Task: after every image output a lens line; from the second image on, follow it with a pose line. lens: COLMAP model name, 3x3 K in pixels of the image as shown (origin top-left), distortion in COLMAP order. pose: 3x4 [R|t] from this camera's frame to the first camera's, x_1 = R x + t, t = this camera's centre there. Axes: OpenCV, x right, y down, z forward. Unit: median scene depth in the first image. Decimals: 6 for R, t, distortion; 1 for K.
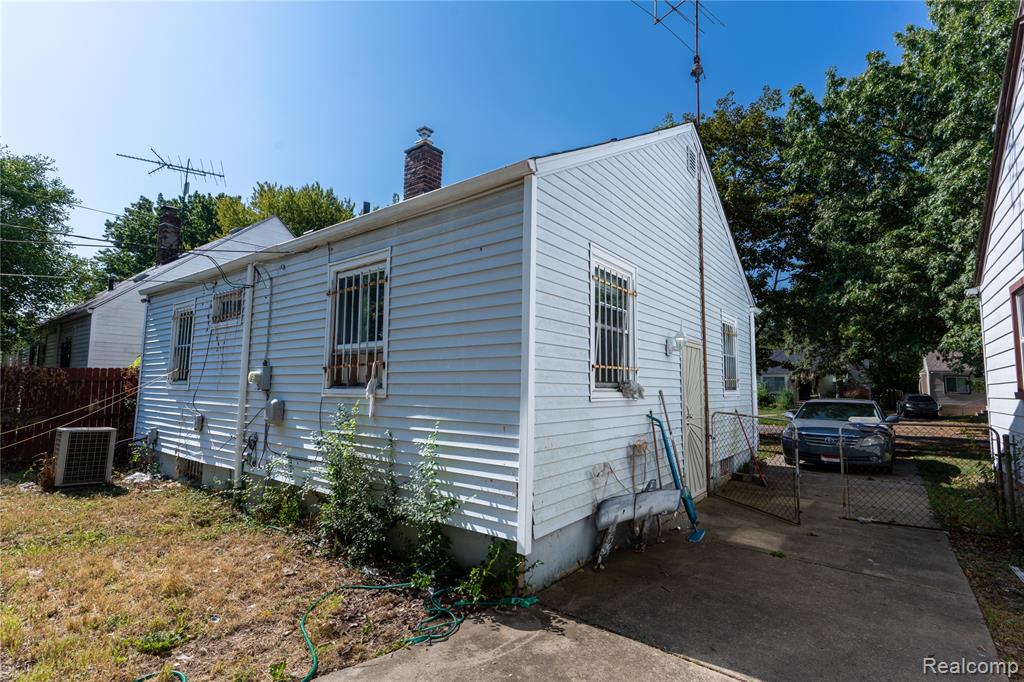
lens RADIAL K [[488.1, 0, 512.8], [0, 488.1, 342.3], [0, 0, 1]] dist [0.001005, 0.000092]
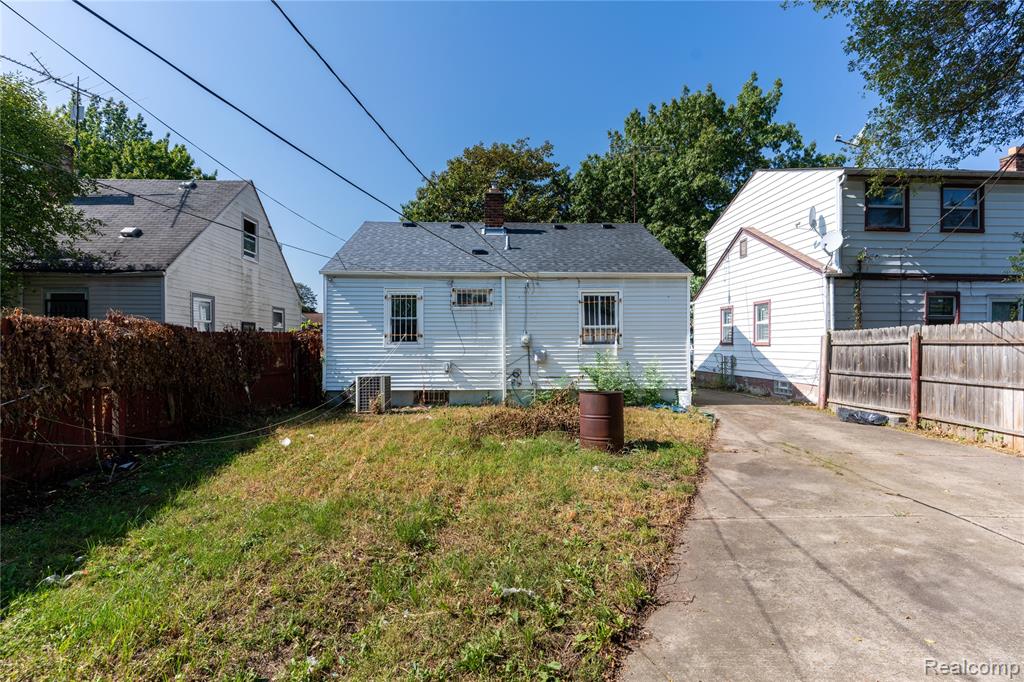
lens RADIAL K [[488.1, 0, 510.9], [0, 488.1, 341.8], [0, 0, 1]] dist [0.001005, 0.000092]
pose [[0.769986, -0.012585, 0.637937, -2.144136], [-0.046511, 0.996039, 0.075787, -0.077664], [-0.636363, -0.088026, 0.766350, -0.545493]]
